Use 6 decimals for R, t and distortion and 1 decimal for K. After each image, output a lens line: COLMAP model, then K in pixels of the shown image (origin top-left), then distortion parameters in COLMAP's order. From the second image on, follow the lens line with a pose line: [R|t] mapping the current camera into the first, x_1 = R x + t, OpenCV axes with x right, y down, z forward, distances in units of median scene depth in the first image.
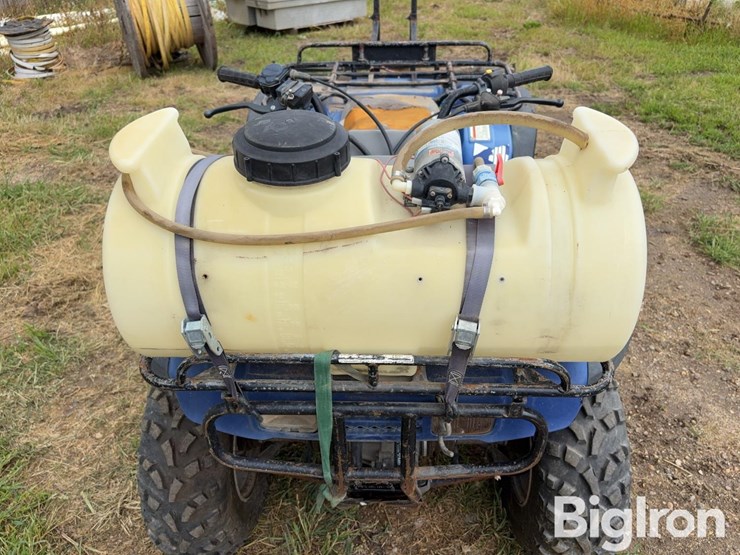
lens RADIAL K [[567.2, 0, 374.3], [0, 567.2, 278.6], [0, 0, 1]] dist [0.041339, -0.057660]
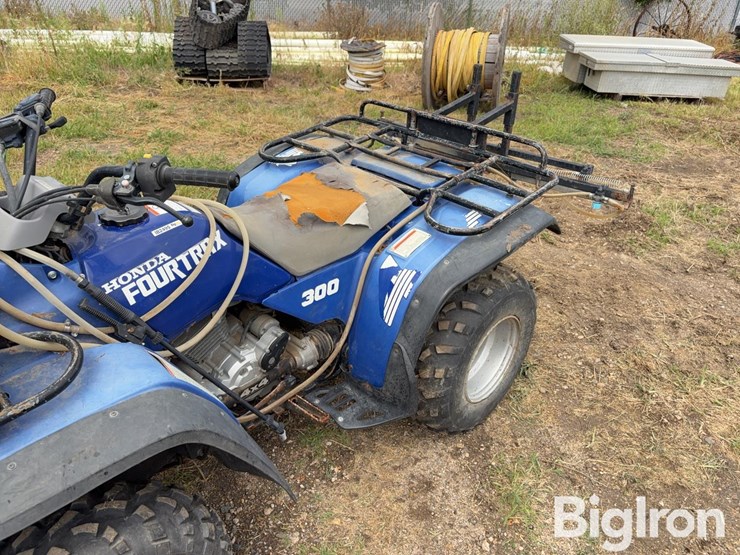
lens RADIAL K [[563.3, 0, 371.8], [0, 563.3, 274.3], [0, 0, 1]] dist [0.053866, -0.064979]
pose [[0.753764, 0.367628, -0.544692, 0.496019], [-0.406123, 0.912240, 0.053689, -0.204249], [0.516627, 0.180743, 0.836916, 0.284241]]
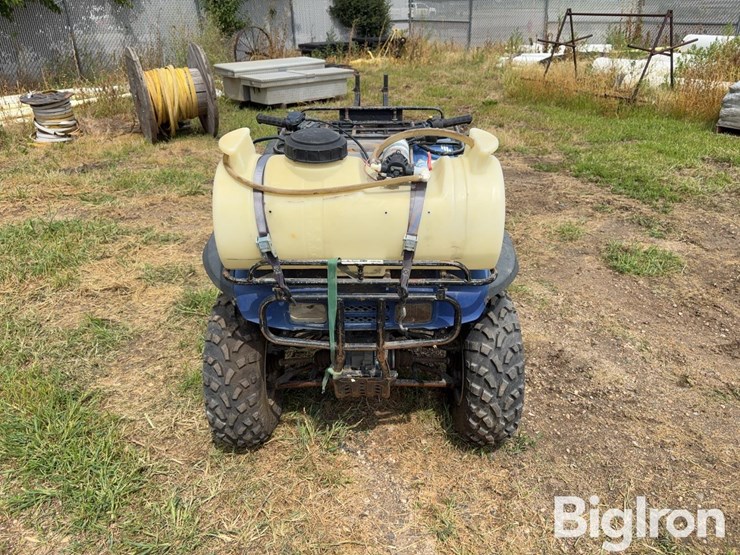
lens RADIAL K [[566.9, 0, 371.7], [0, 566.9, 277.7], [0, 0, 1]] dist [0.008813, 0.007589]
pose [[0.999418, -0.001873, 0.034050, -0.009764], [0.006057, 0.992365, -0.123184, 0.146687], [-0.033559, 0.123319, 0.991799, -0.272237]]
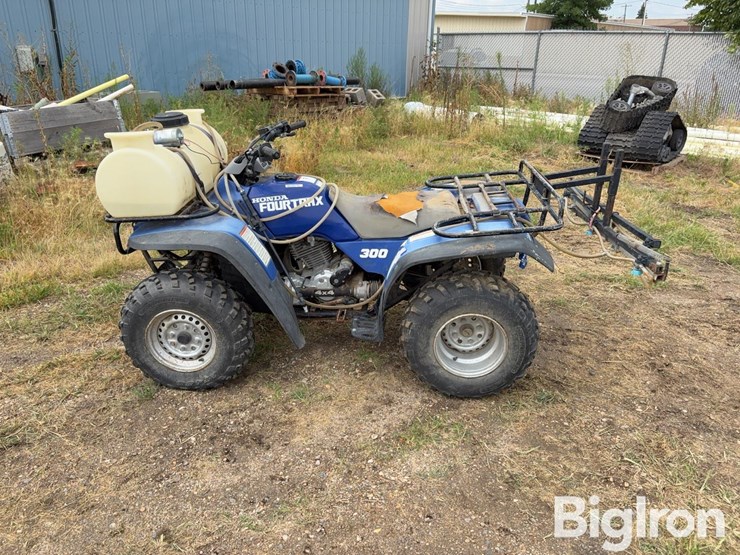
lens RADIAL K [[563.3, 0, 371.8], [0, 563.3, 274.3], [0, 0, 1]] dist [0.053866, -0.064979]
pose [[-0.003437, 0.411778, -0.911278, 1.101135], [-0.562531, 0.752629, 0.342211, -0.463618], [0.826769, 0.513798, 0.229051, 0.584108]]
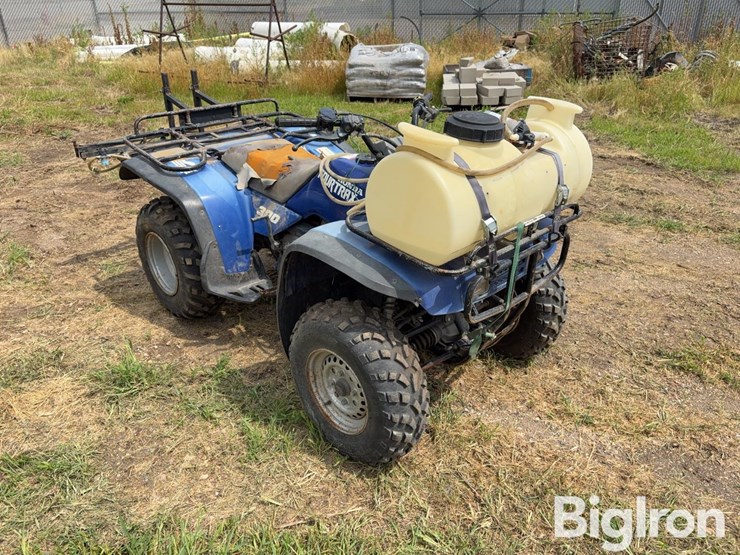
lens RADIAL K [[567.2, 0, 374.3], [0, 567.2, 278.6], [0, 0, 1]] dist [0.041339, -0.057660]
pose [[0.683464, -0.312350, 0.659784, -0.644766], [0.386125, 0.921729, 0.036376, 0.013922], [-0.619504, 0.229897, 0.750574, -0.042779]]
